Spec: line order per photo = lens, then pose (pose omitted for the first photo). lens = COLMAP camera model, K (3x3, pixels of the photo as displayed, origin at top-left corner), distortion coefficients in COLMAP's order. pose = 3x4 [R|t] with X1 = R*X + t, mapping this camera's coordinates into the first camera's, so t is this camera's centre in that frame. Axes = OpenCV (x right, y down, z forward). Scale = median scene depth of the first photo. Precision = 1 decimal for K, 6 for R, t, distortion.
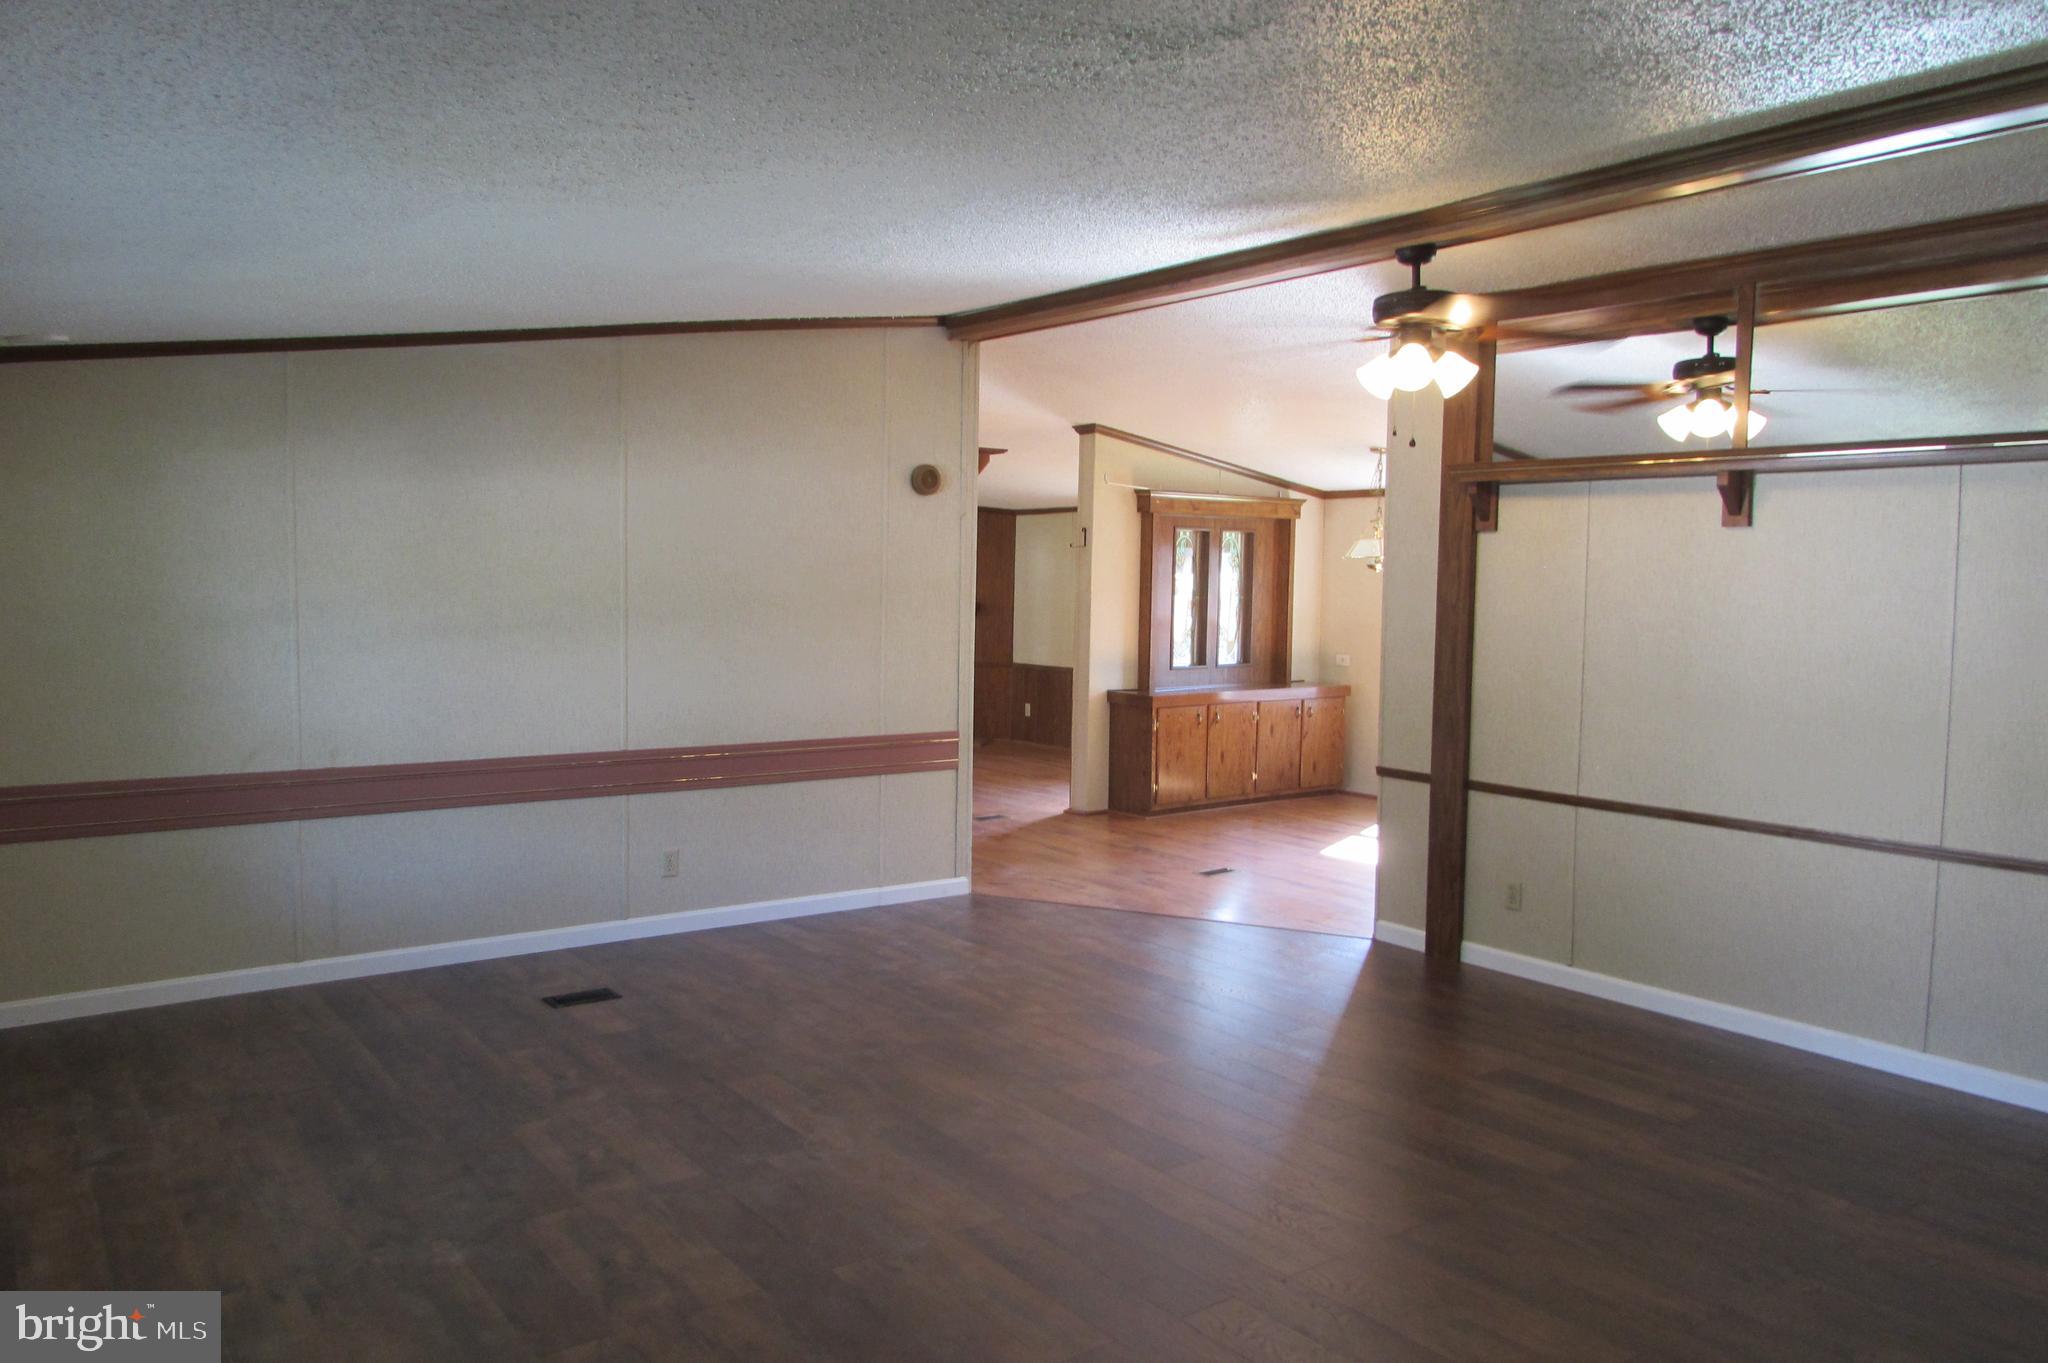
lens RADIAL K [[1450.0, 0, 1035.6], [0, 1450.0, 685.7], [0, 0, 1]] dist [-0.037163, 0.012397]
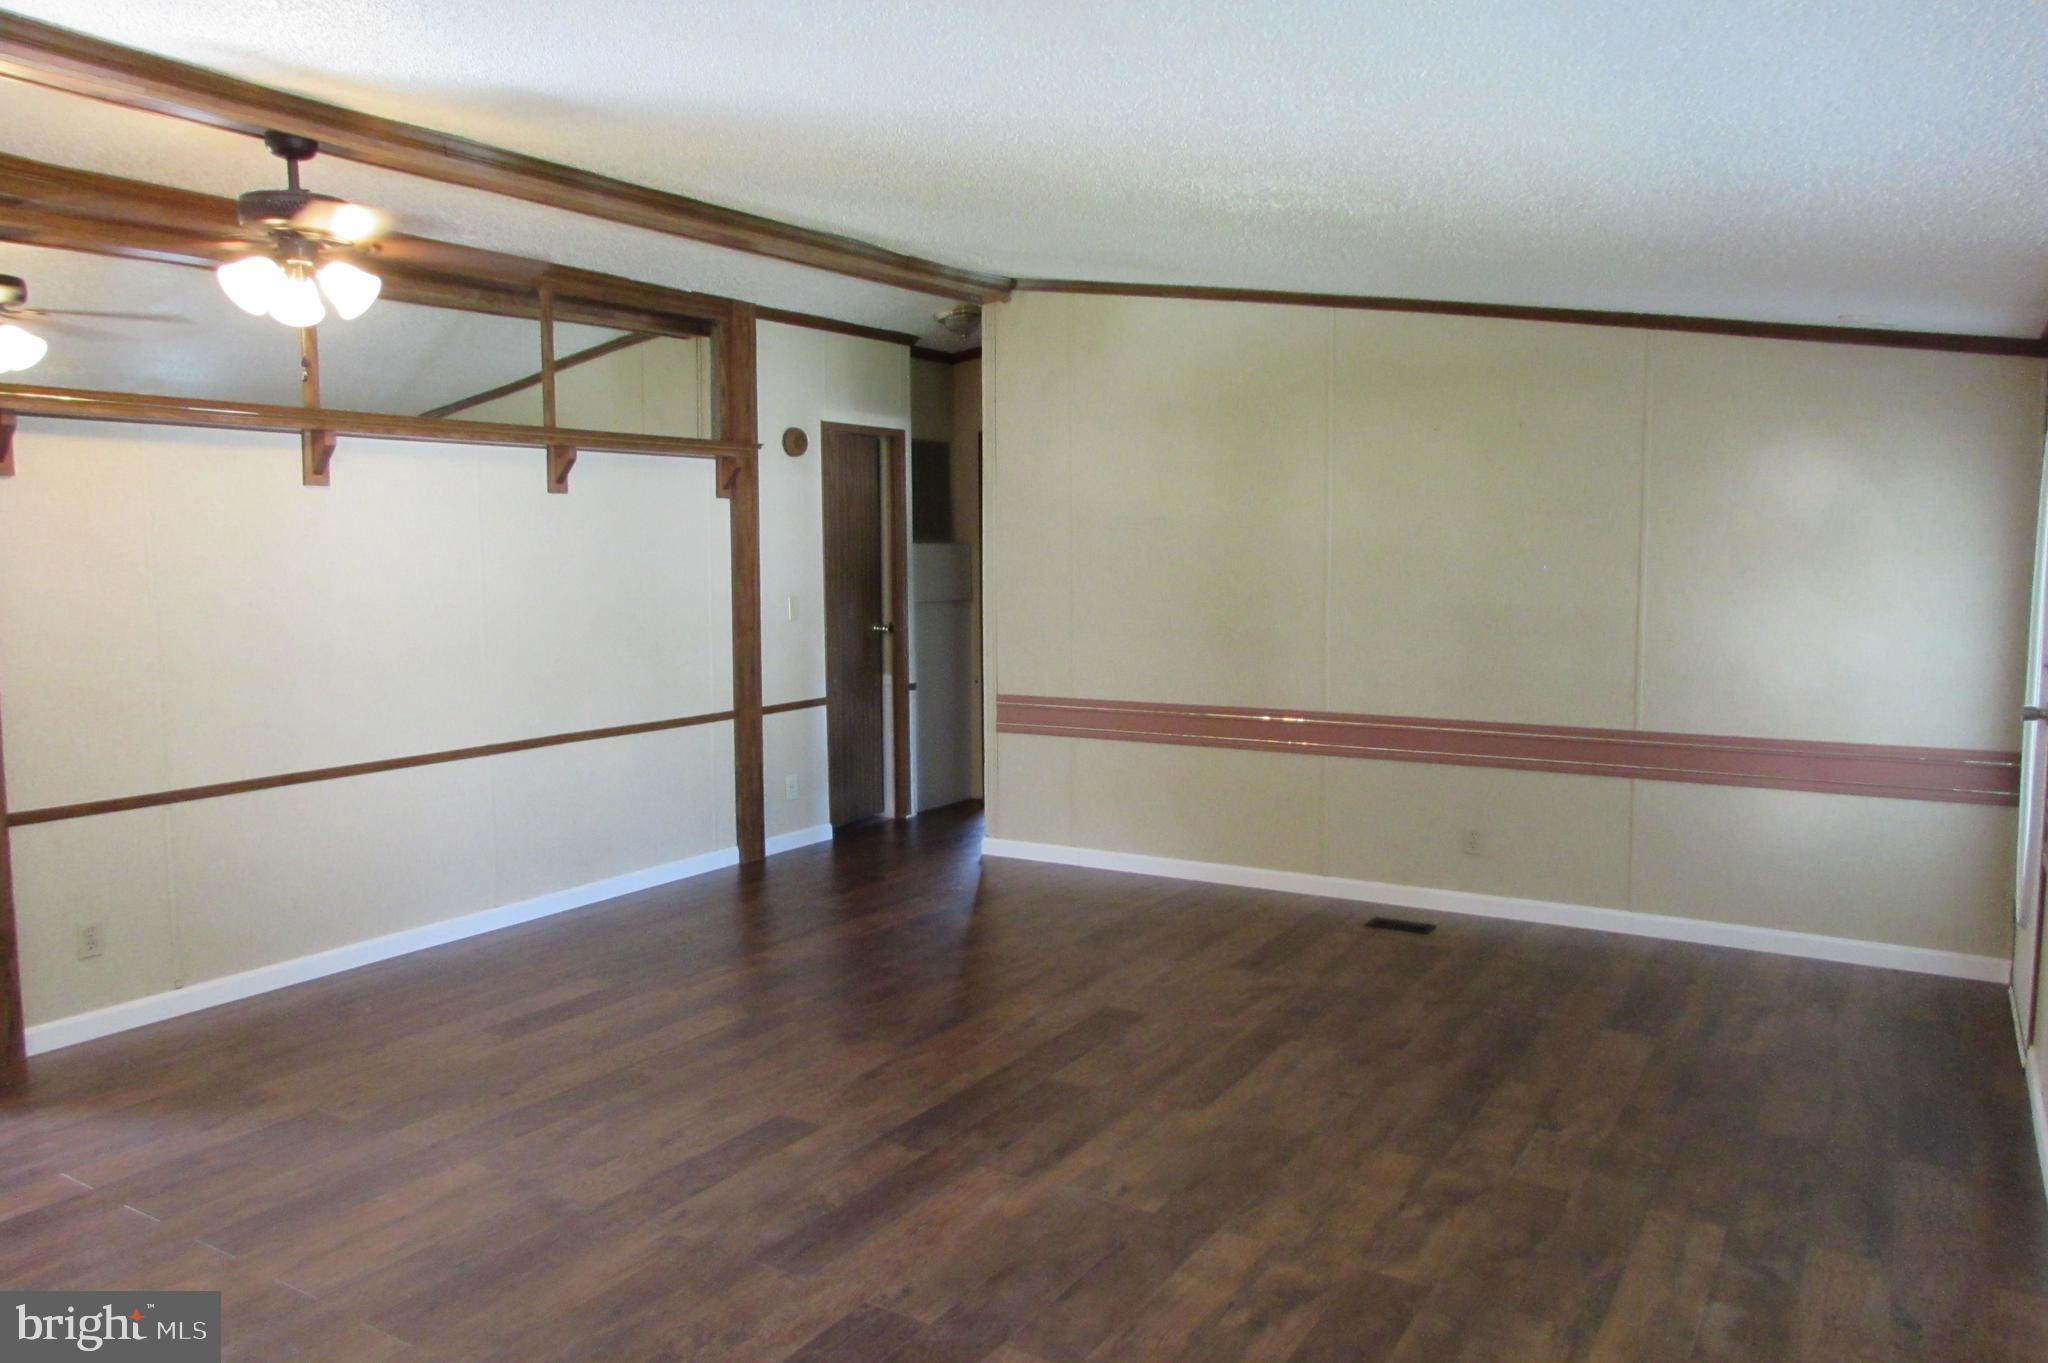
lens RADIAL K [[1450.0, 0, 1037.8], [0, 1450.0, 685.3], [0, 0, 1]] dist [-0.037163, 0.012397]
pose [[-0.364354, -0.101304, 0.925734, -0.818942], [0.069244, 0.988367, 0.135411, -0.089852], [-0.928683, 0.113440, -0.353101, 1.112288]]
